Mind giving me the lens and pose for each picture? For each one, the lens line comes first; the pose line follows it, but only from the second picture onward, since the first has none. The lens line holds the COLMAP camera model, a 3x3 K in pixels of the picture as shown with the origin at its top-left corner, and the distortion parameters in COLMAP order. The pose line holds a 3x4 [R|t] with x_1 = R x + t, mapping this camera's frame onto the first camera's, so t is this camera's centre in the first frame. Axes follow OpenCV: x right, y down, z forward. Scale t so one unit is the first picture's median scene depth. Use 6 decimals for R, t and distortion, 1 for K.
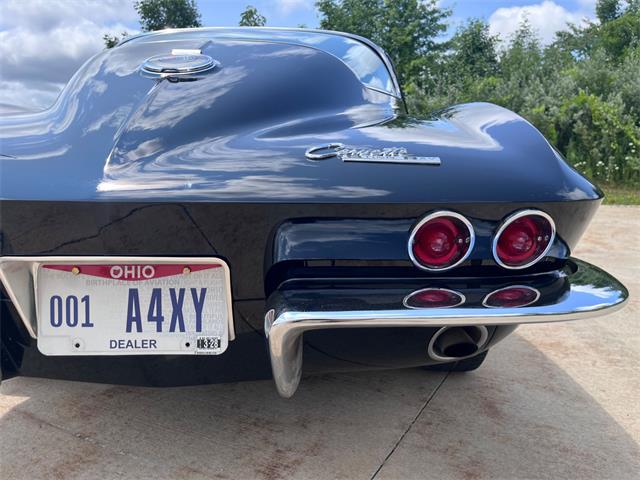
lens RADIAL K [[497.5, 0, 318.3], [0, 497.5, 233.9], [0, 0, 1]] dist [0.089531, -0.124137]
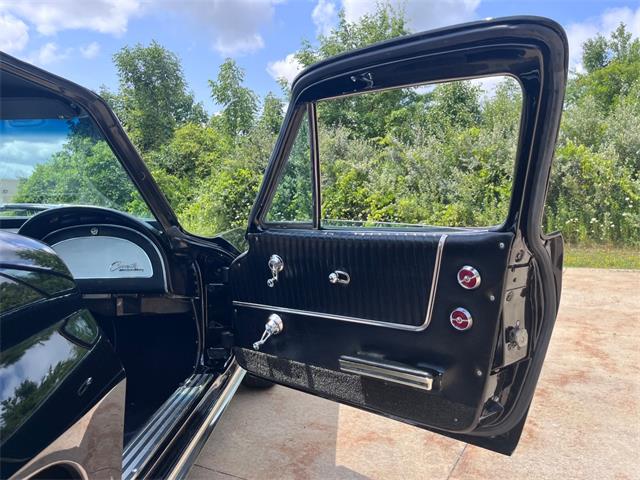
lens RADIAL K [[497.5, 0, 330.5], [0, 497.5, 226.9], [0, 0, 1]] dist [0.089531, -0.124137]
pose [[0.999773, -0.011024, 0.018208, 0.524248], [0.012927, 0.994073, -0.107943, -0.270067], [-0.016910, 0.108154, 0.993990, 0.859415]]
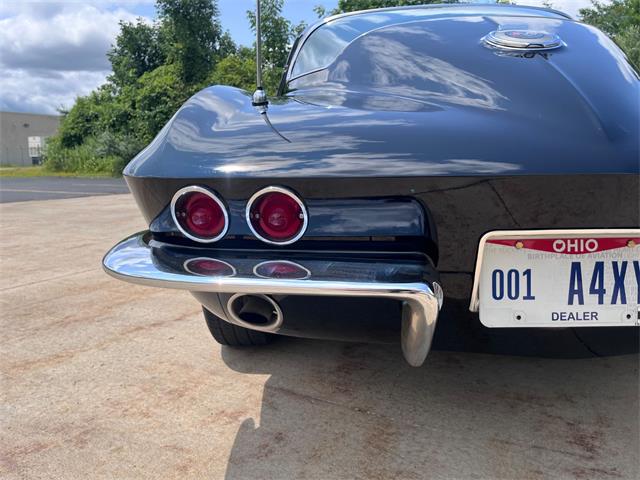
lens RADIAL K [[497.5, 0, 315.9], [0, 497.5, 233.6], [0, 0, 1]] dist [0.089531, -0.124137]
pose [[0.999862, -0.014132, -0.008781, -0.463511], [0.014387, 0.999454, 0.029755, 0.006951], [0.008356, -0.029878, 0.999519, -0.012654]]
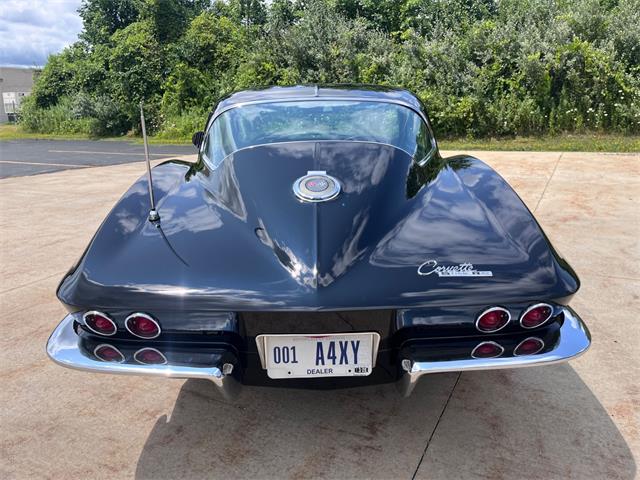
lens RADIAL K [[497.5, 0, 320.5], [0, 497.5, 235.2], [0, 0, 1]] dist [0.089531, -0.124137]
pose [[0.999366, -0.028655, 0.021140, -0.204664], [0.025607, 0.990846, 0.132550, -0.267900], [-0.024745, -0.131924, 0.990951, -0.384531]]
